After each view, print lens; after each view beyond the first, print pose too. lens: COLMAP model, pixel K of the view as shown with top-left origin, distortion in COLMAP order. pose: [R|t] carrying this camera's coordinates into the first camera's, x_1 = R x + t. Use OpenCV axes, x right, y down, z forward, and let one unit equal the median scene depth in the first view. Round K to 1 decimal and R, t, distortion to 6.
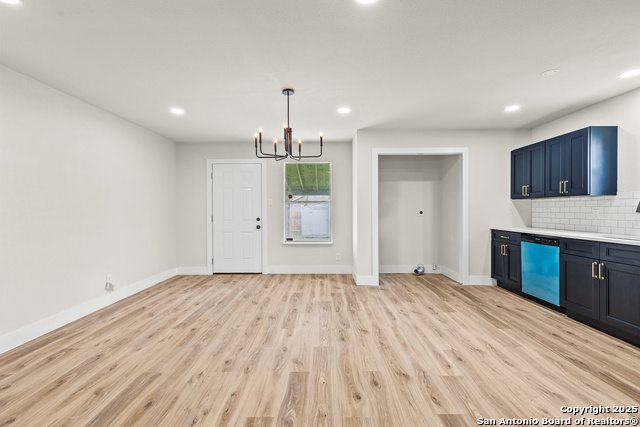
lens RADIAL K [[291.5, 0, 322.2], [0, 291.5, 209.8], [0, 0, 1]] dist [0.007462, -0.000423]
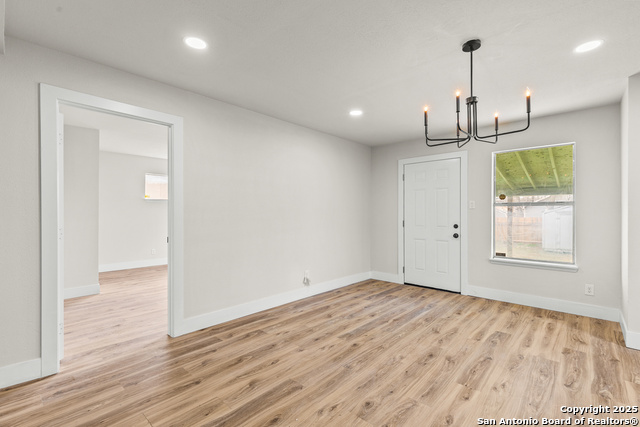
lens RADIAL K [[293.7, 0, 320.4], [0, 293.7, 211.8], [0, 0, 1]] dist [0.006596, -0.000159]
pose [[0.742531, 0.002850, -0.669805, 0.083160], [-0.007710, 0.999961, -0.004292, -0.001725], [0.669767, 0.008352, 0.742525, 0.217228]]
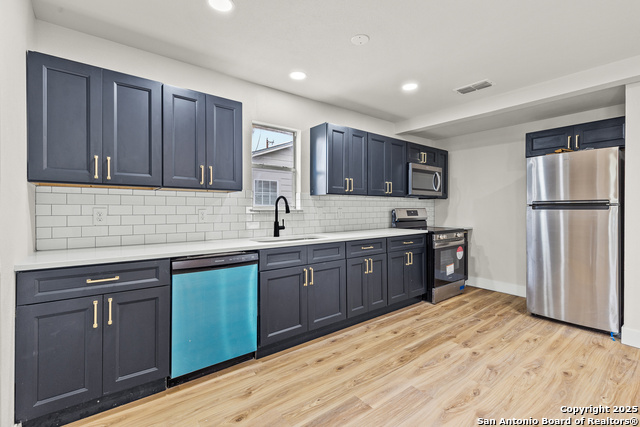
lens RADIAL K [[293.7, 0, 320.4], [0, 293.7, 211.8], [0, 0, 1]] dist [0.006596, -0.000159]
pose [[-0.618101, -0.001972, 0.786096, 0.170696], [0.003805, 0.999978, 0.005500, 0.000264], [-0.786090, 0.006391, -0.618079, 1.285903]]
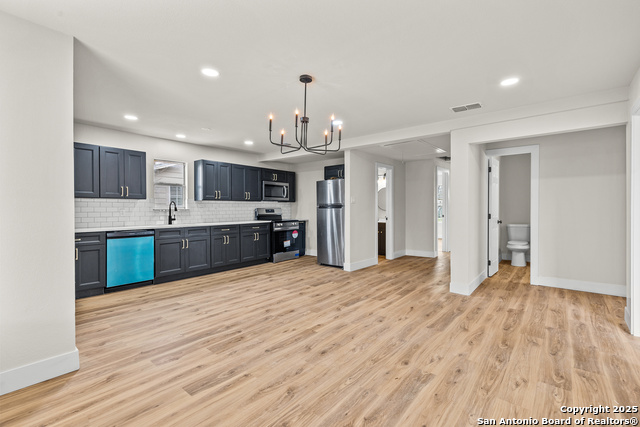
lens RADIAL K [[288.6, 0, 327.2], [0, 288.6, 212.0], [0, 0, 1]] dist [-0.001118, -0.000215]
pose [[-0.785480, 0.000928, 0.618886, -0.667351], [0.008364, 0.999923, 0.009115, 0.006483], [-0.618831, 0.012336, -0.785428, 1.533480]]
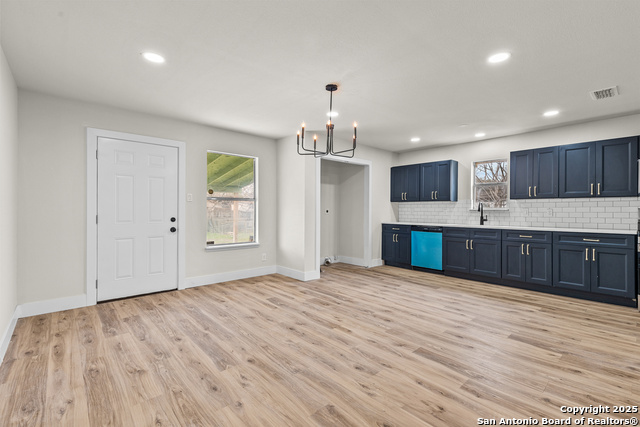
lens RADIAL K [[291.5, 0, 322.2], [0, 291.5, 209.8], [0, 0, 1]] dist [0.007462, -0.000423]
pose [[0.732034, 0.005599, 0.681245, -0.745522], [-0.007820, 0.999969, 0.000184, 0.005713], [-0.681223, -0.005462, 0.732056, 0.273578]]
